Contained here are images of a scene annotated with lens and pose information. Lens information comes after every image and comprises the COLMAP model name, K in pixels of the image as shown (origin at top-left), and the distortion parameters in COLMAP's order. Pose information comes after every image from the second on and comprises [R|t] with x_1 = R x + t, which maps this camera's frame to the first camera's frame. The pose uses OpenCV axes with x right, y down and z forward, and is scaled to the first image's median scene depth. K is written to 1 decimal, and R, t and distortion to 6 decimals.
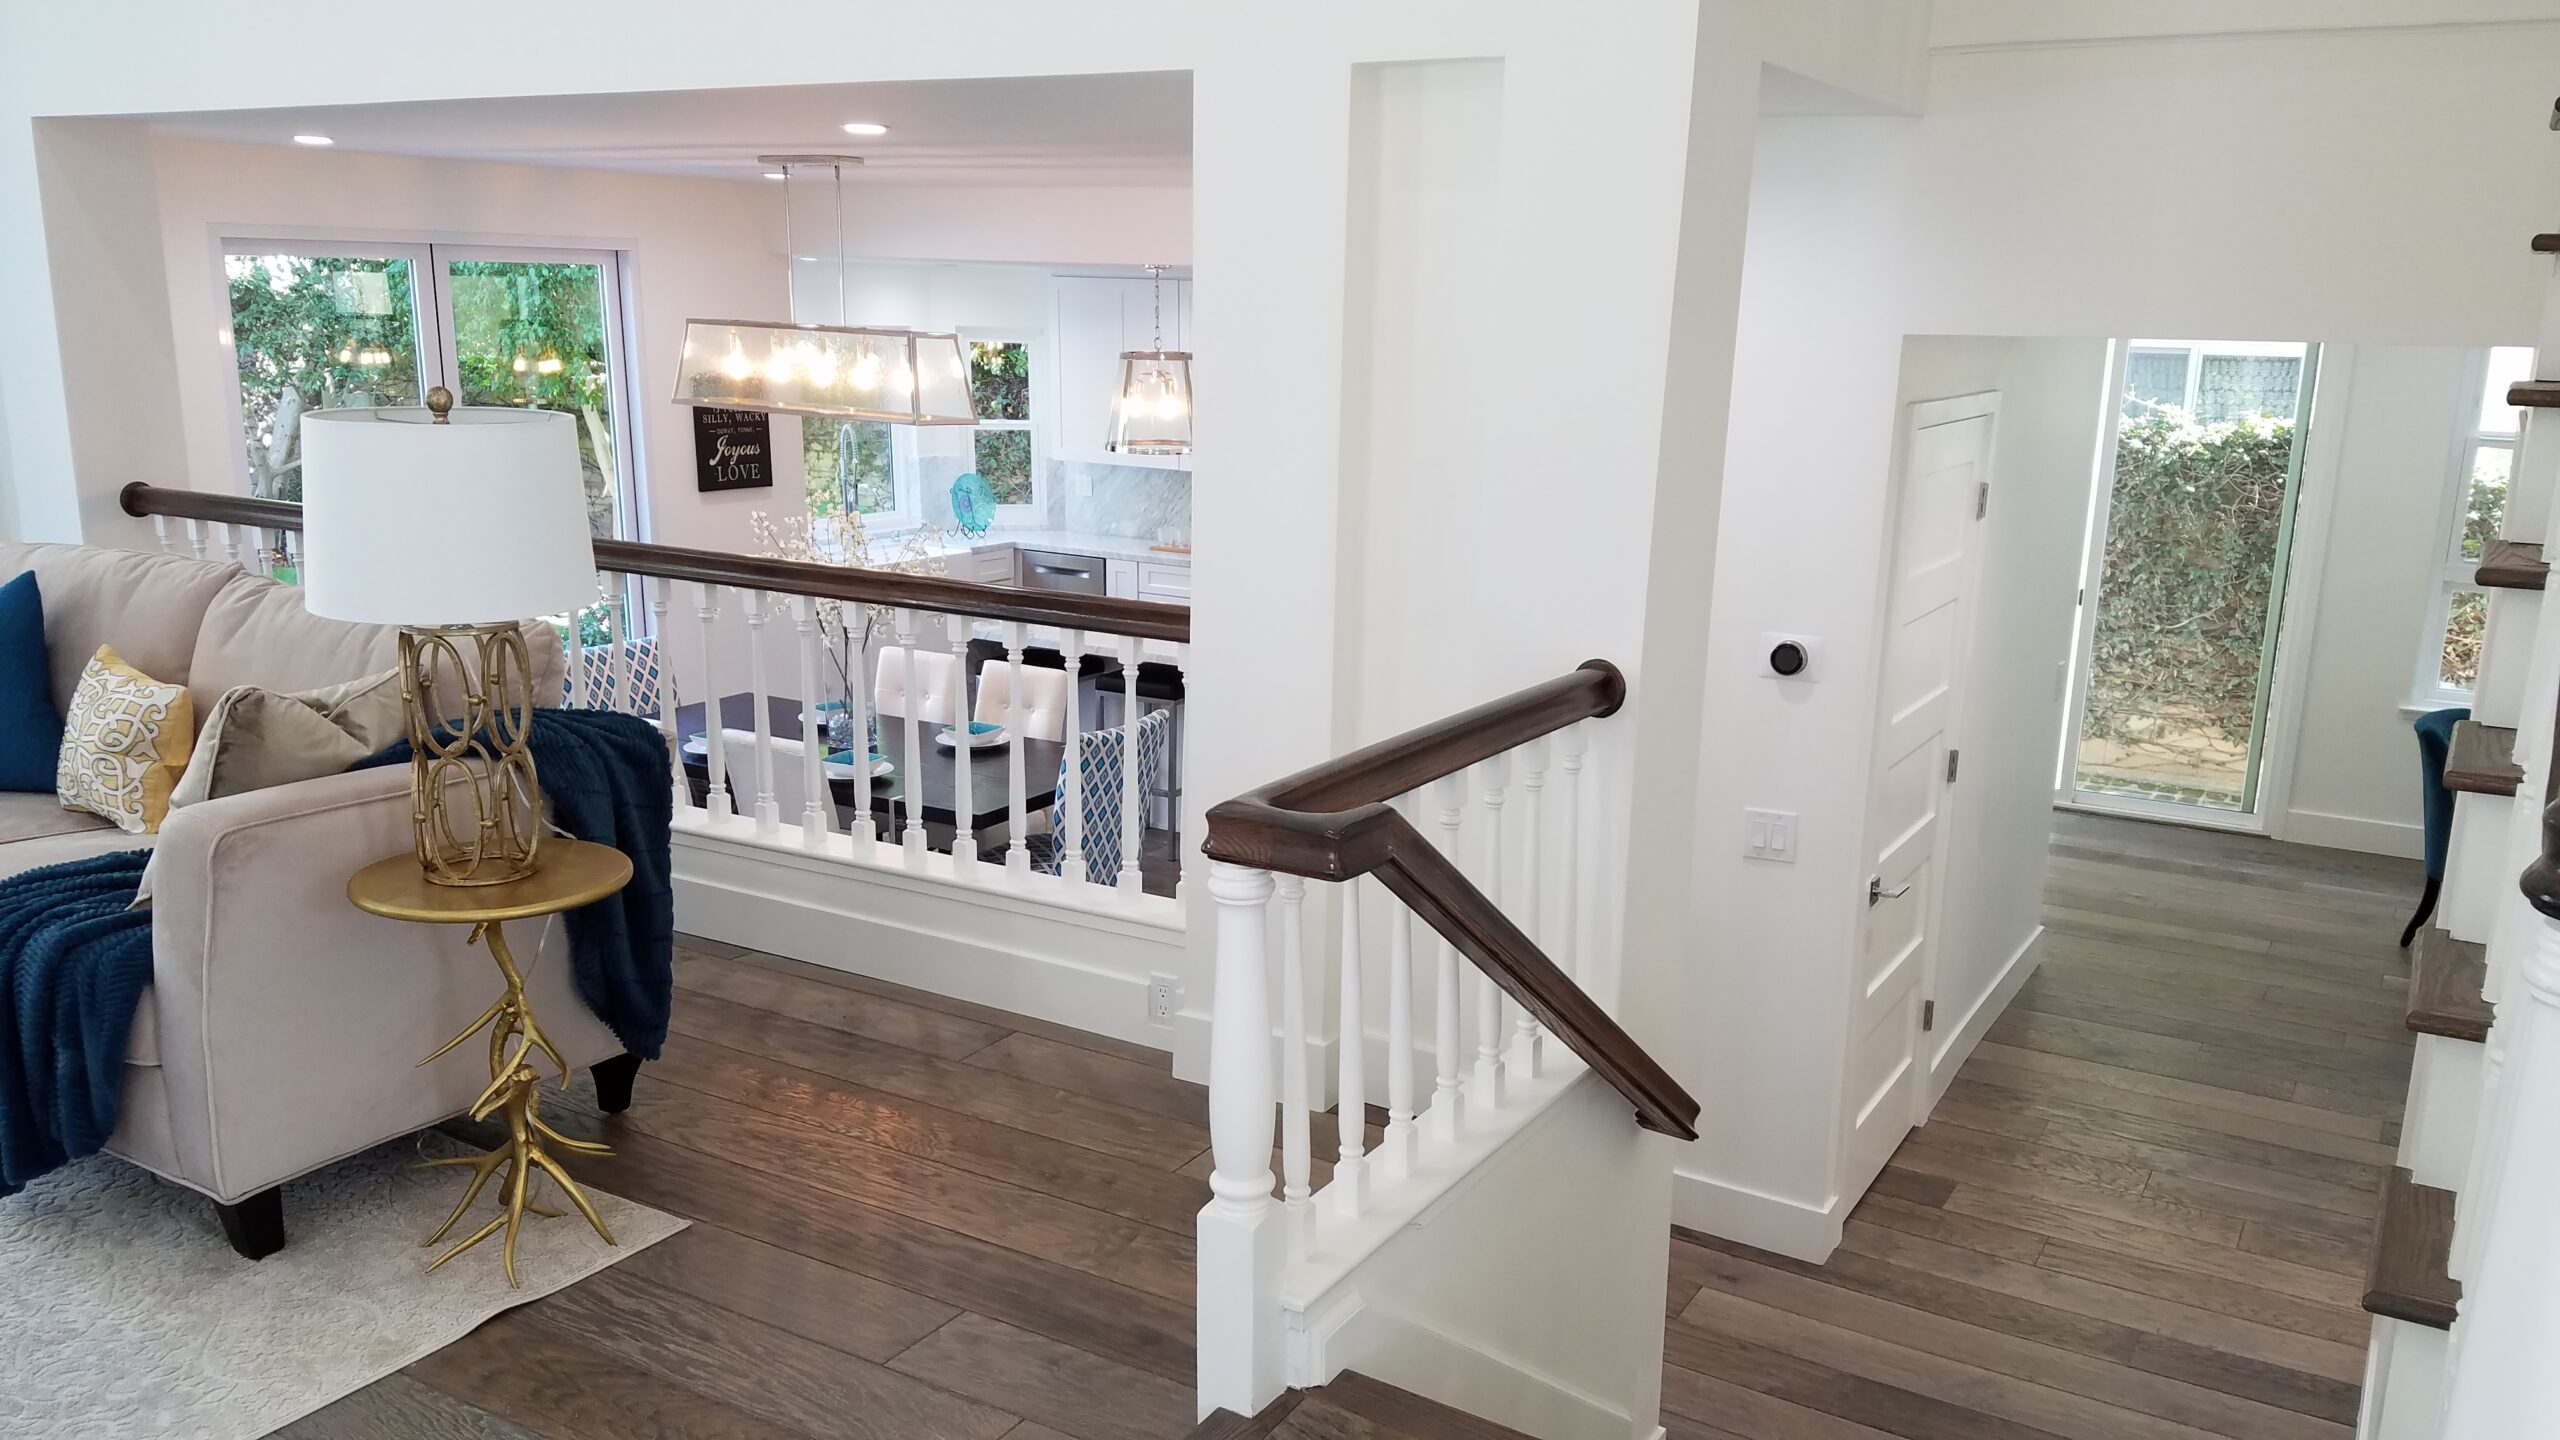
lens RADIAL K [[1999.6, 0, 1280.0], [0, 1999.6, 720.0], [0, 0, 1]] dist [0.345083, -0.635066]
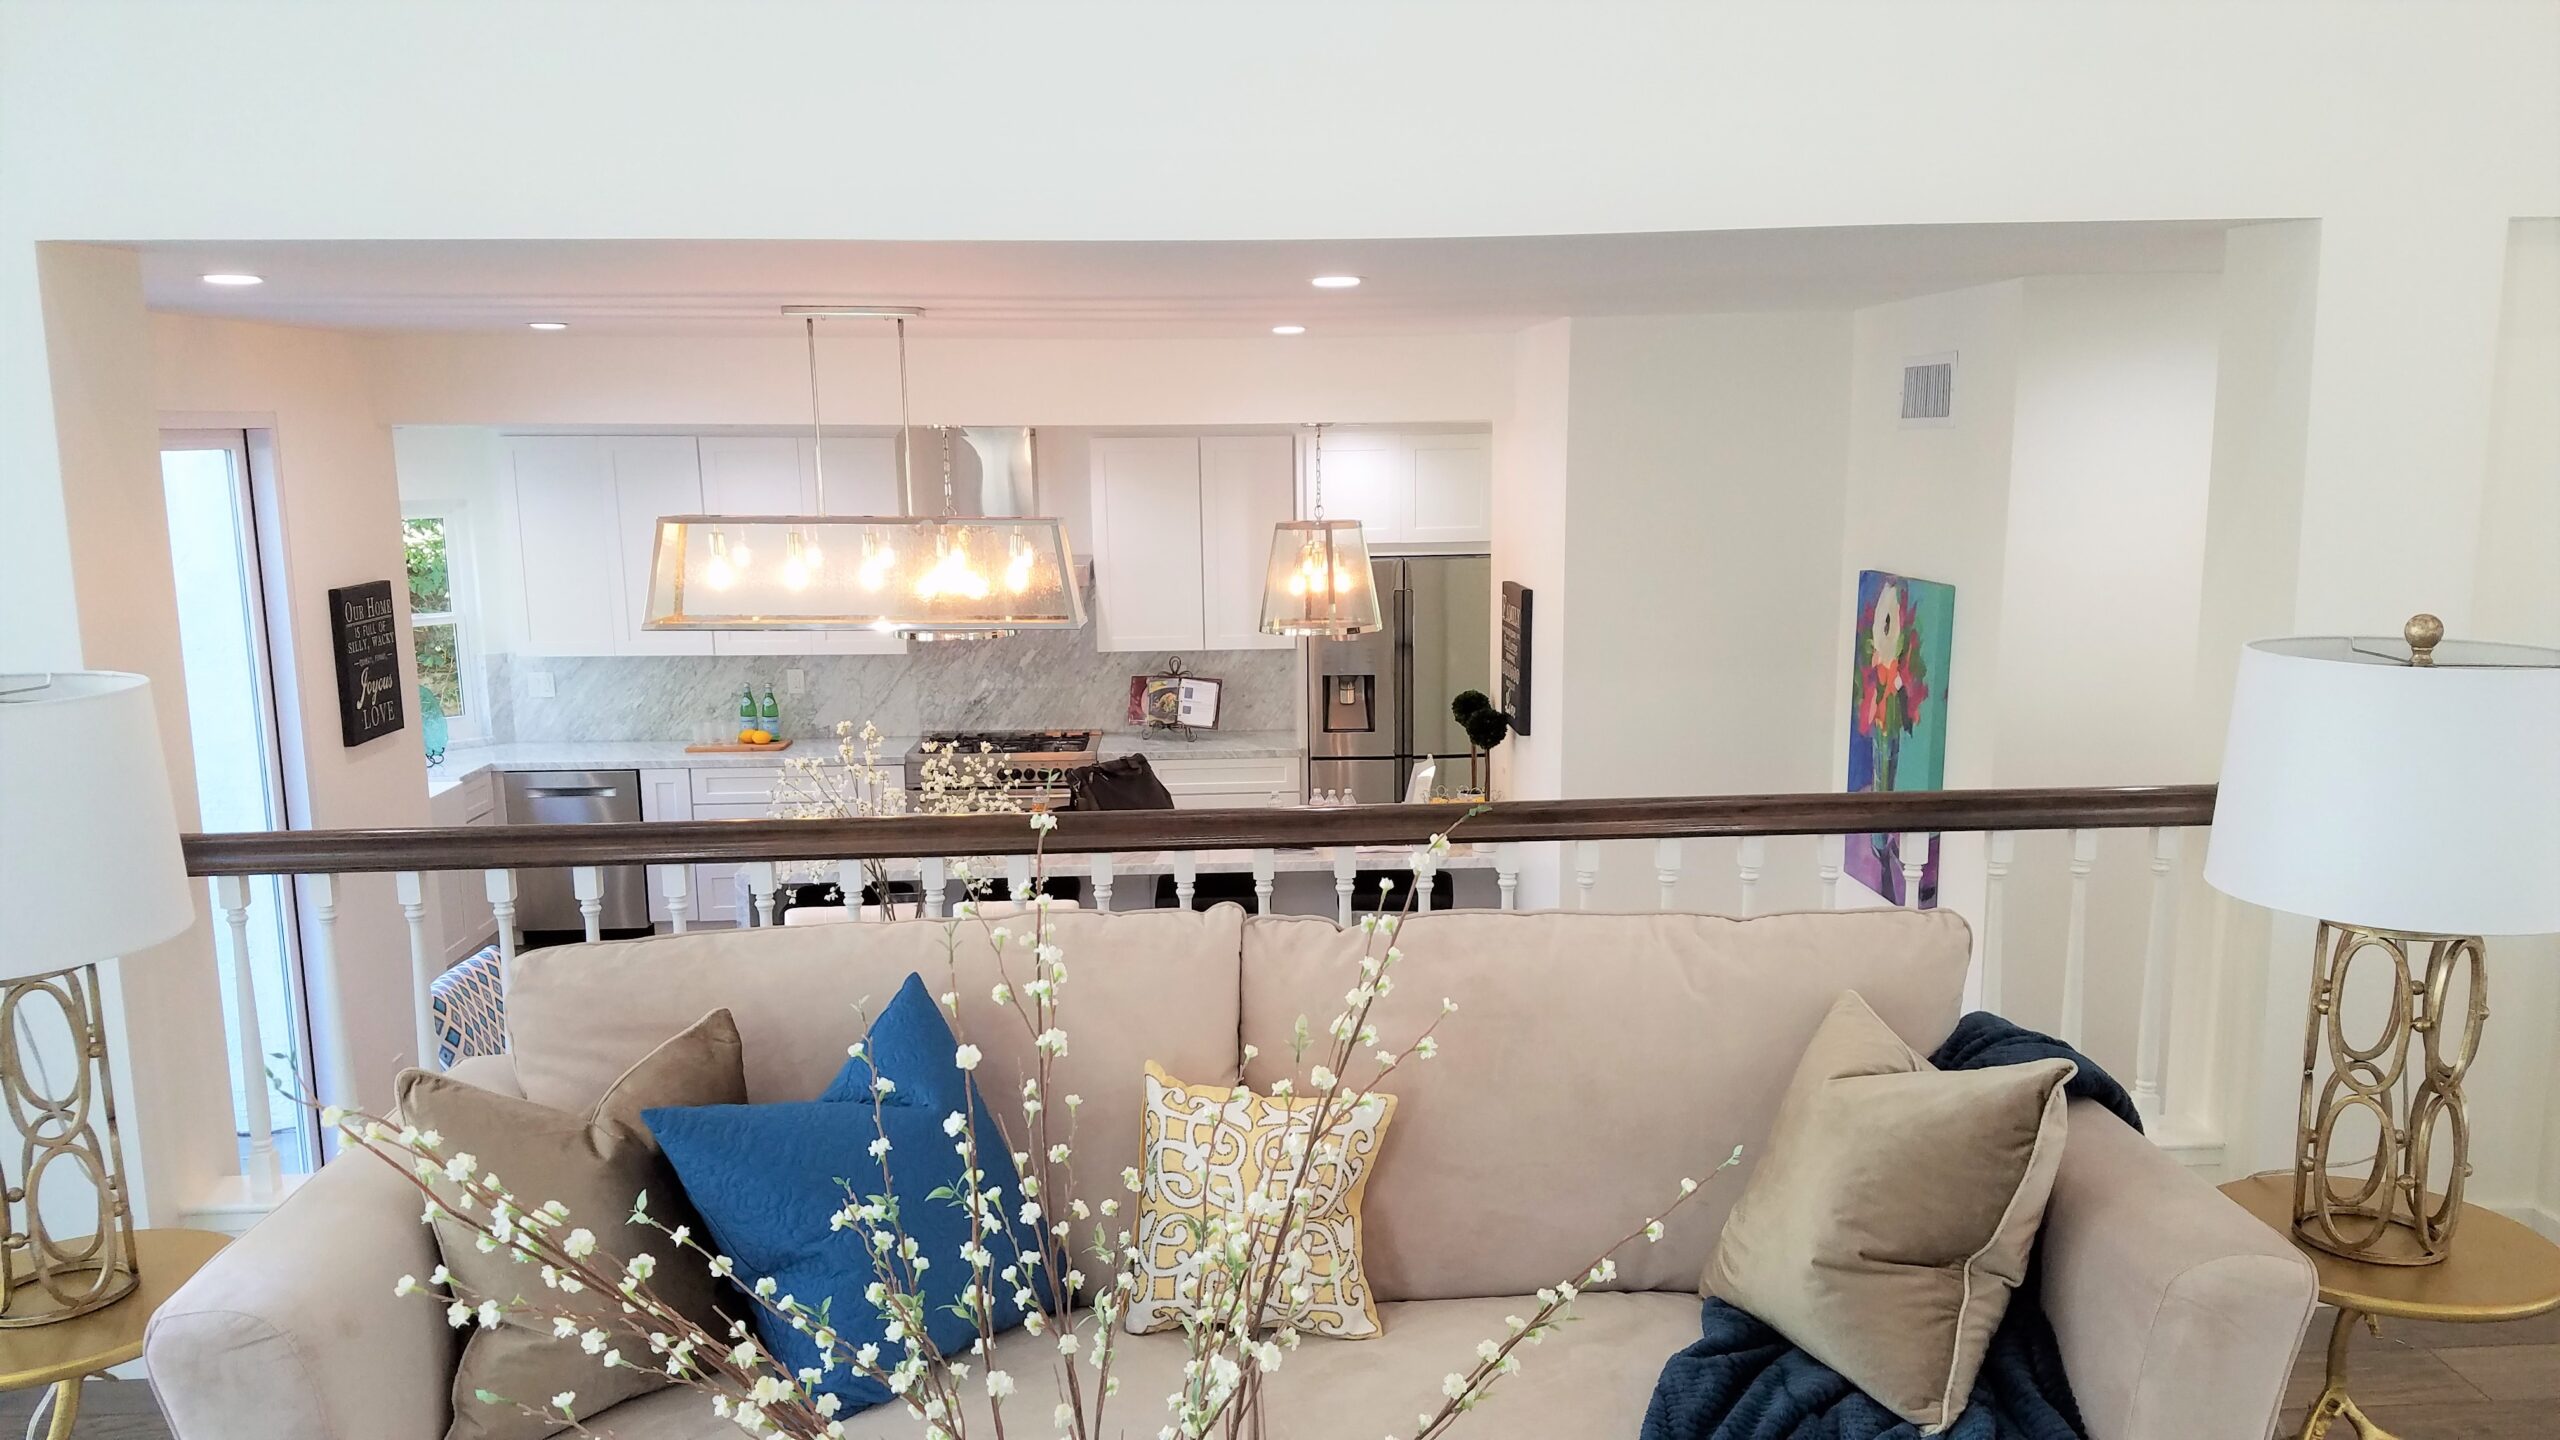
lens RADIAL K [[1999.6, 0, 1280.0], [0, 1999.6, 720.0], [0, 0, 1]] dist [0.345083, -0.635066]
pose [[0.849105, -0.108068, 0.517052, -0.300658], [0.141474, 0.989614, -0.025493, -0.042671], [-0.508927, 0.094795, 0.855574, 0.149772]]
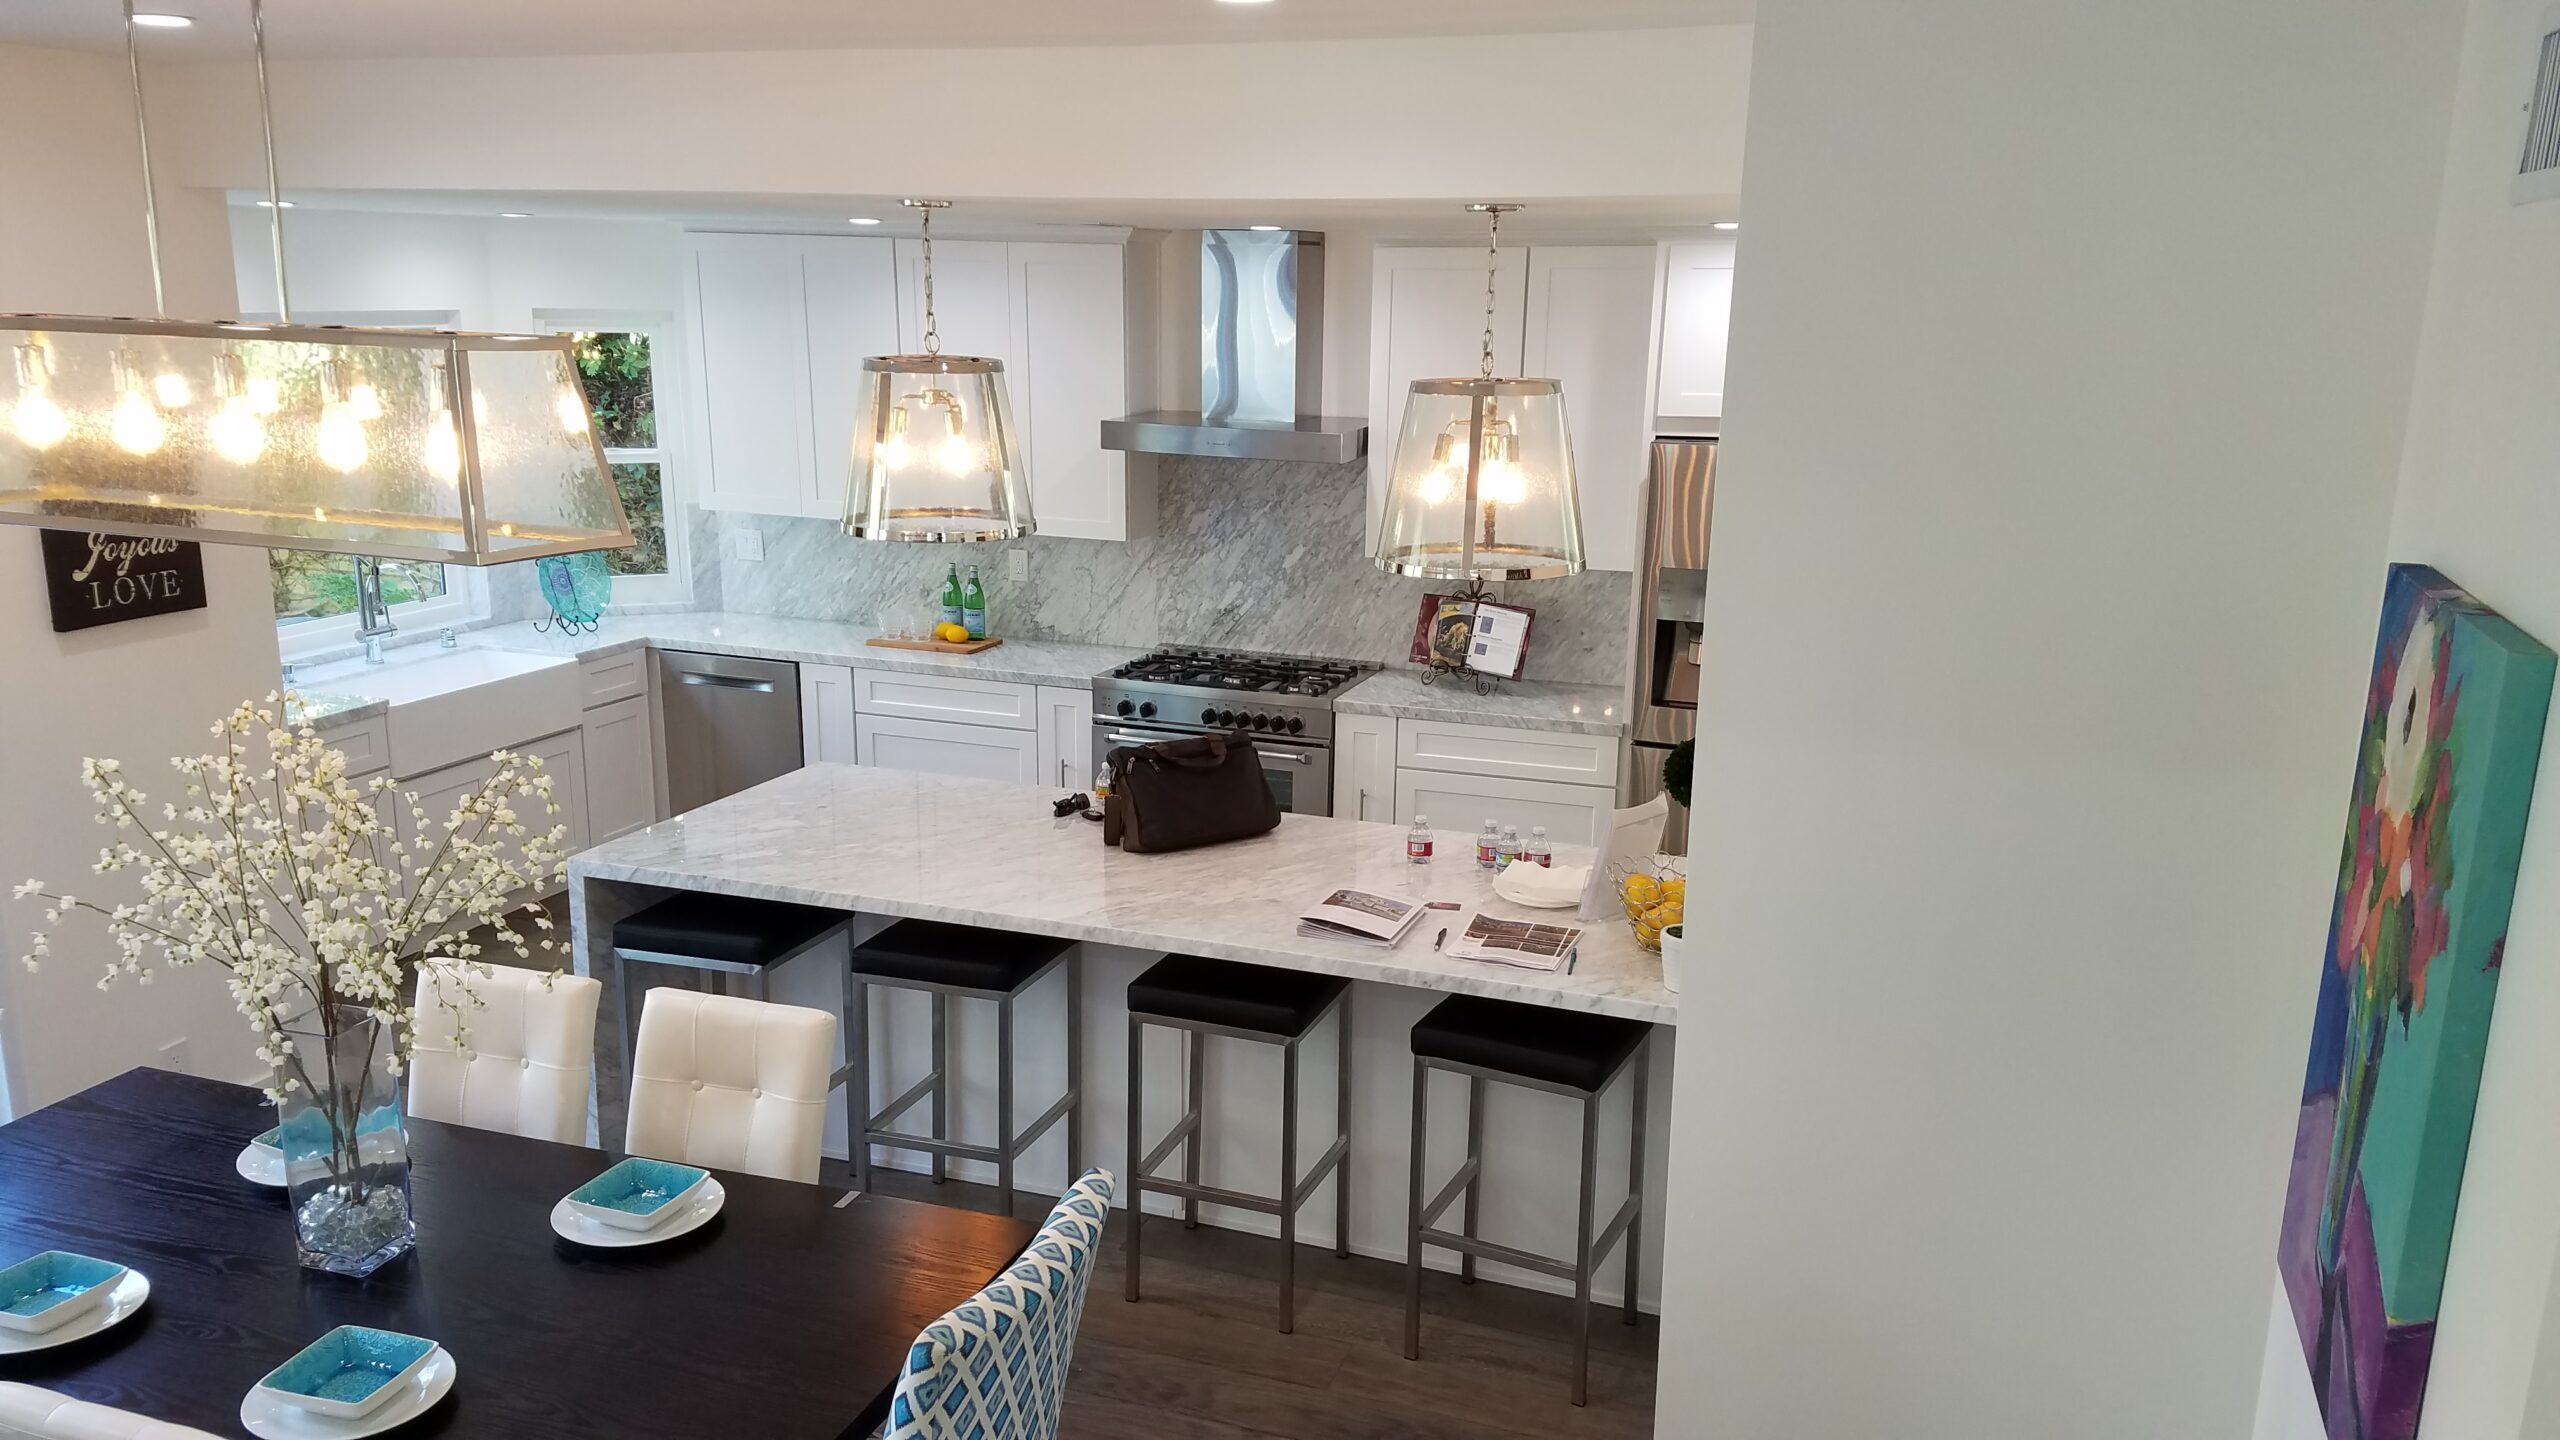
lens RADIAL K [[1999.6, 0, 1280.0], [0, 1999.6, 720.0], [0, 0, 1]] dist [0.345083, -0.635066]
pose [[0.981536, -0.047777, 0.185213, -0.057554], [0.046083, 0.998847, 0.013444, -0.064450], [-0.185642, -0.004660, 0.982606, 0.324109]]
